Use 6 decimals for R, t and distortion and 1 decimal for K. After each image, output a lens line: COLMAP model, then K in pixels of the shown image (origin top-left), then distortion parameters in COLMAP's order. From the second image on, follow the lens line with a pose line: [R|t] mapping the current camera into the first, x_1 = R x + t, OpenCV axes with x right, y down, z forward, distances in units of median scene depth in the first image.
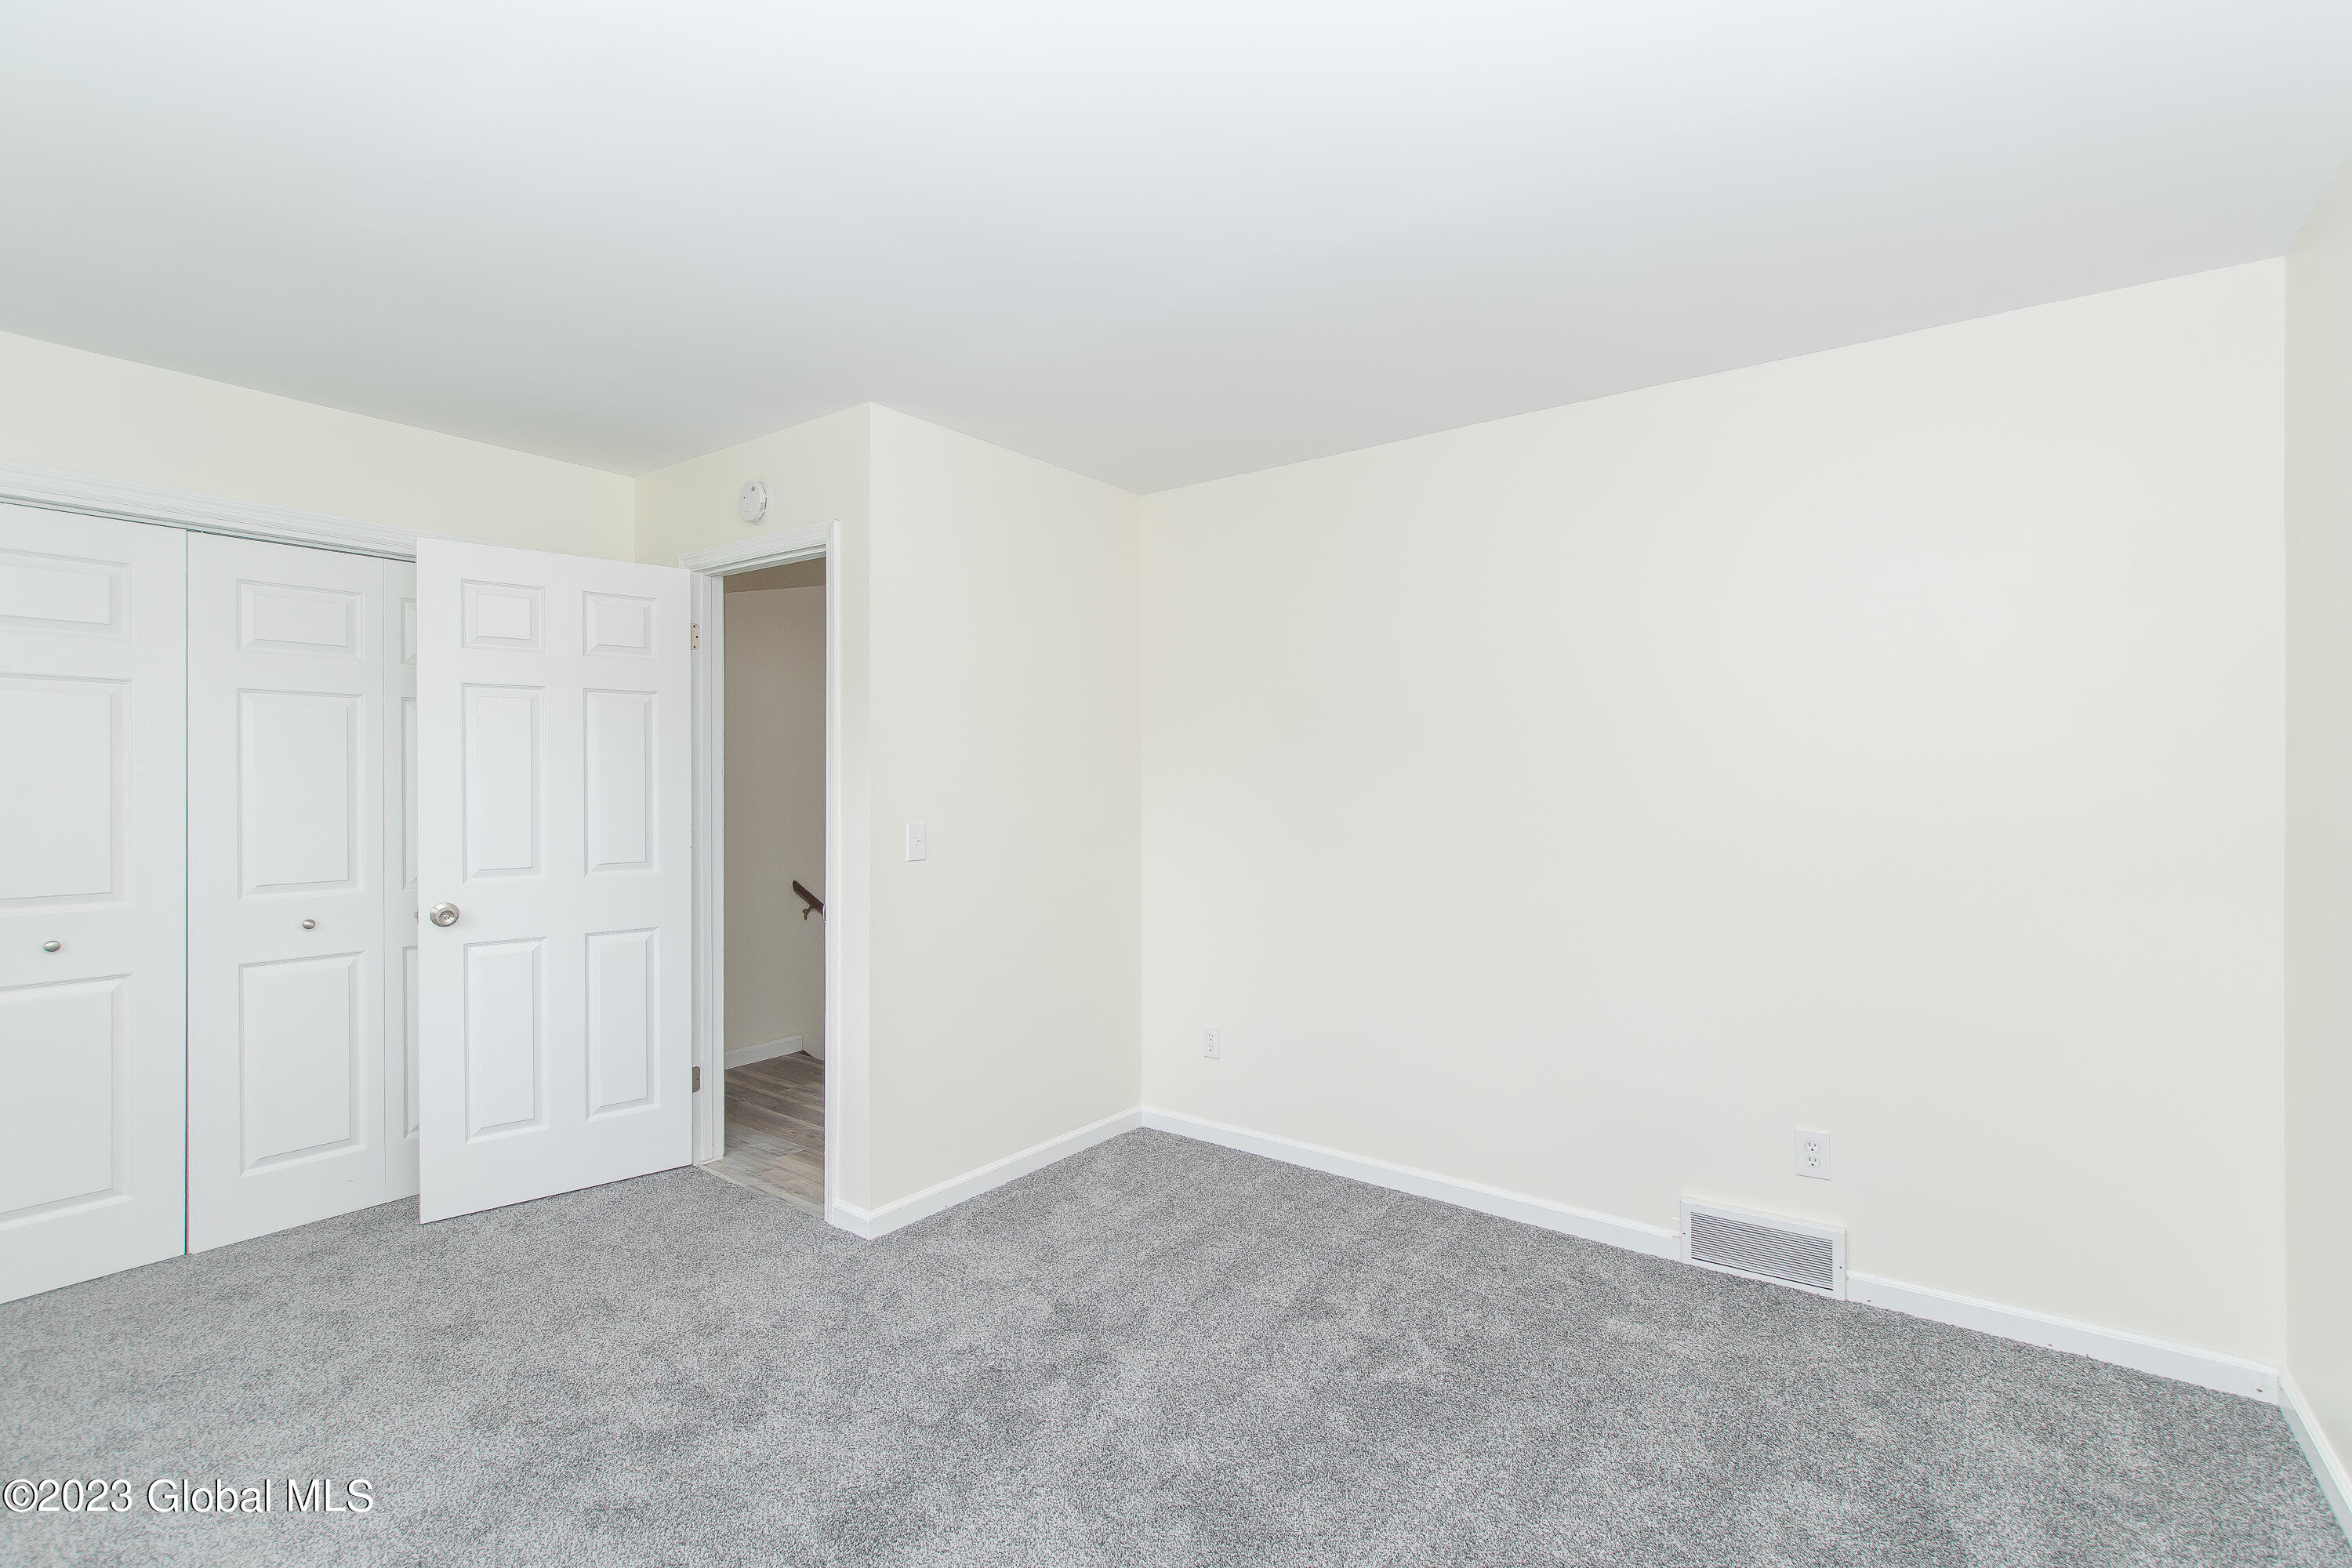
lens RADIAL K [[1056.5, 0, 1198.6], [0, 1056.5, 777.6], [0, 0, 1]] dist [-0.001994, 0.000046]
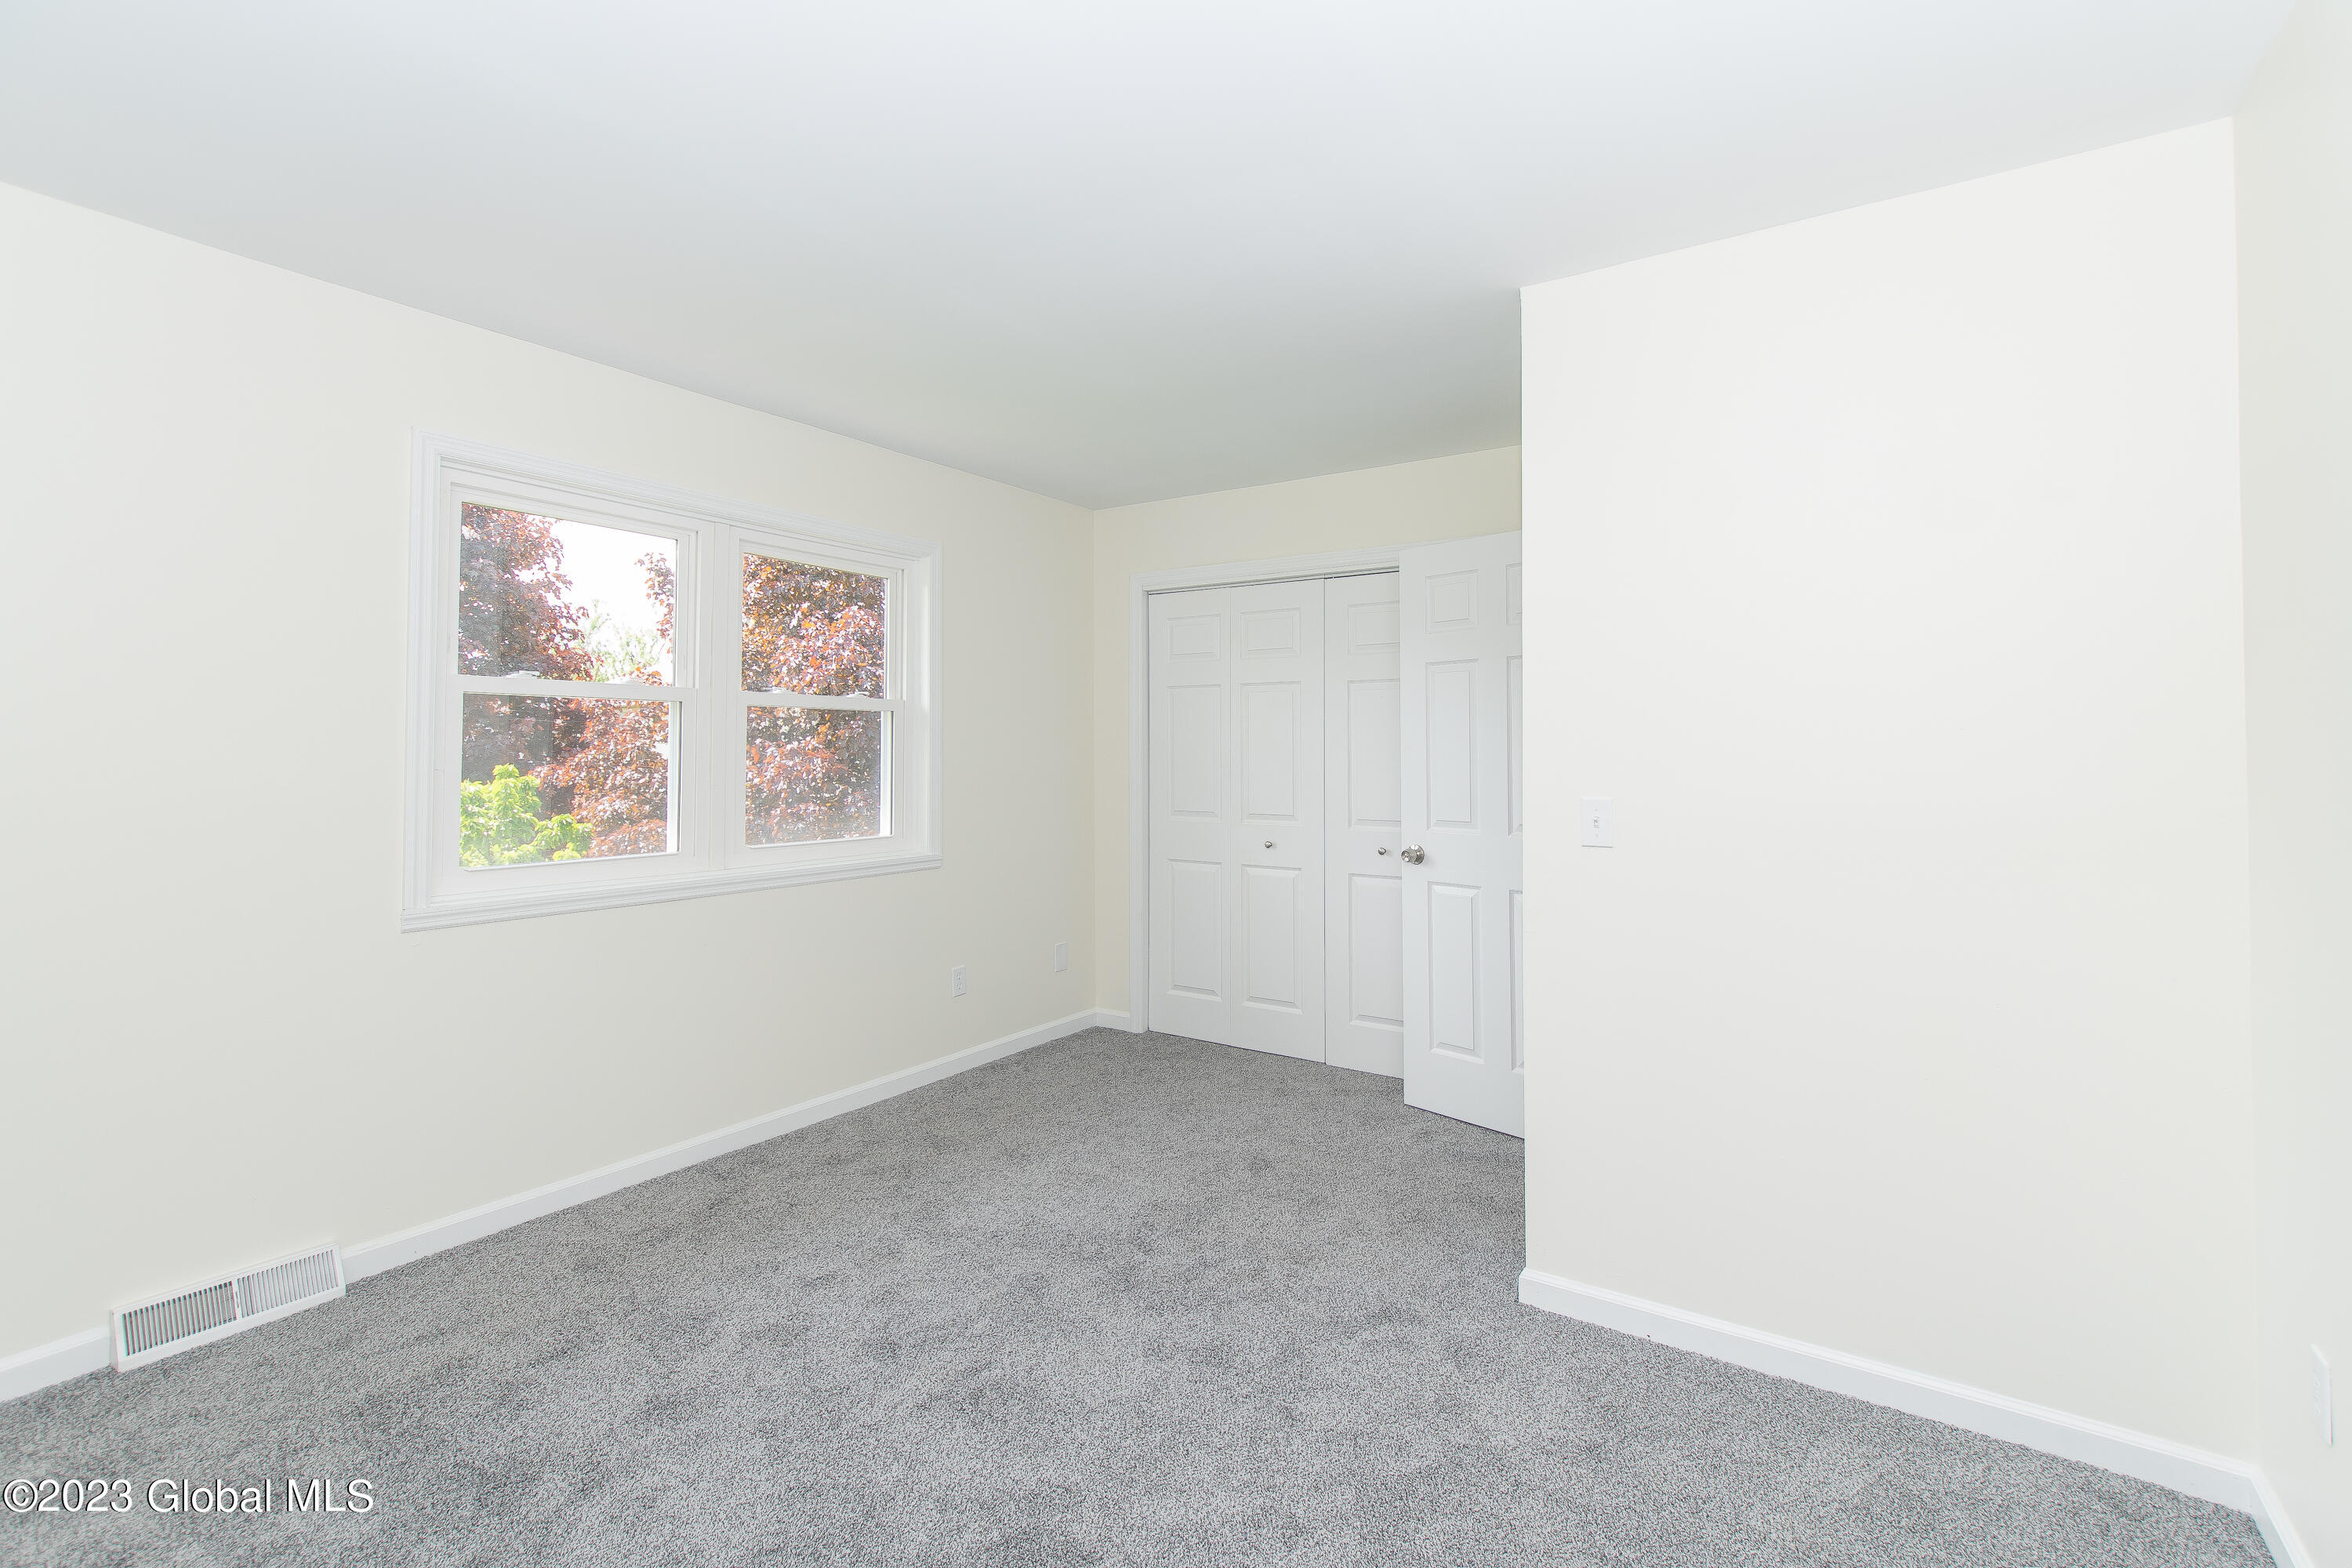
lens RADIAL K [[1060.3, 0, 1174.9], [0, 1060.3, 711.4], [0, 0, 1]] dist [-0.000035, -0.000162]
pose [[0.033366, -0.034564, -0.998845, 0.509158], [0.005308, 0.999394, -0.034405, 0.005566], [0.999429, -0.004154, 0.033529, 0.691565]]
